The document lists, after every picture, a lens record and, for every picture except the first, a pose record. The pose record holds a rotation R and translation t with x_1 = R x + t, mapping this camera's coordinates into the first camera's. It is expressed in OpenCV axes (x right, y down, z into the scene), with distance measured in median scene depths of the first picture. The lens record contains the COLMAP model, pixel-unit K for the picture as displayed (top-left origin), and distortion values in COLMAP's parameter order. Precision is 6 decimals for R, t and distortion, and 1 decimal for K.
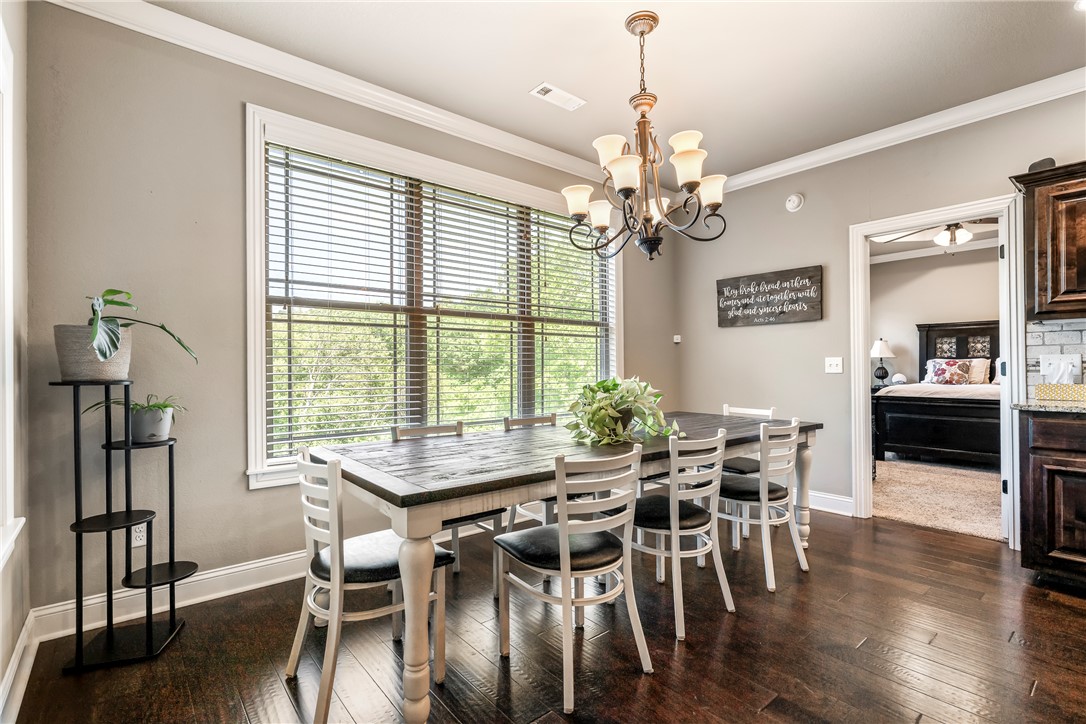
lens RADIAL K [[492.7, 0, 550.1], [0, 492.7, 366.3], [0, 0, 1]] dist [0.000379, 0.000114]
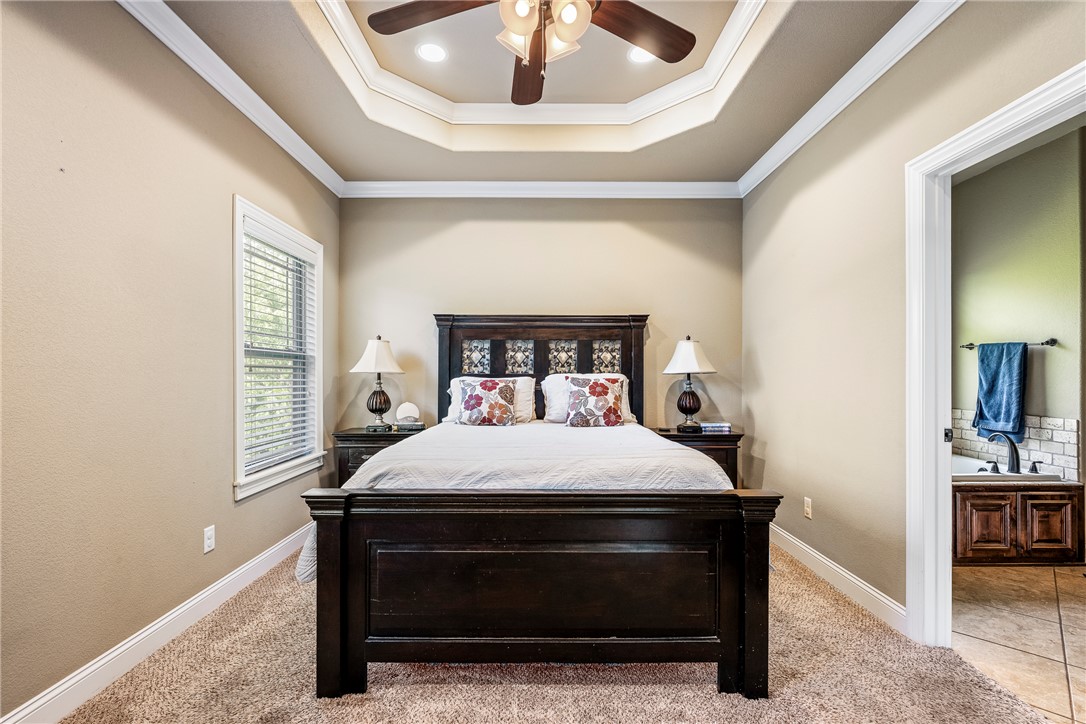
lens RADIAL K [[492.7, 0, 543.1], [0, 492.7, 373.0], [0, 0, 1]] dist [0.000379, 0.000114]
pose [[0.635421, 0.013974, 0.772039, 0.415366], [-0.003415, 0.999877, -0.015287, -0.011019], [-0.772158, 0.007077, 0.635391, 0.584297]]
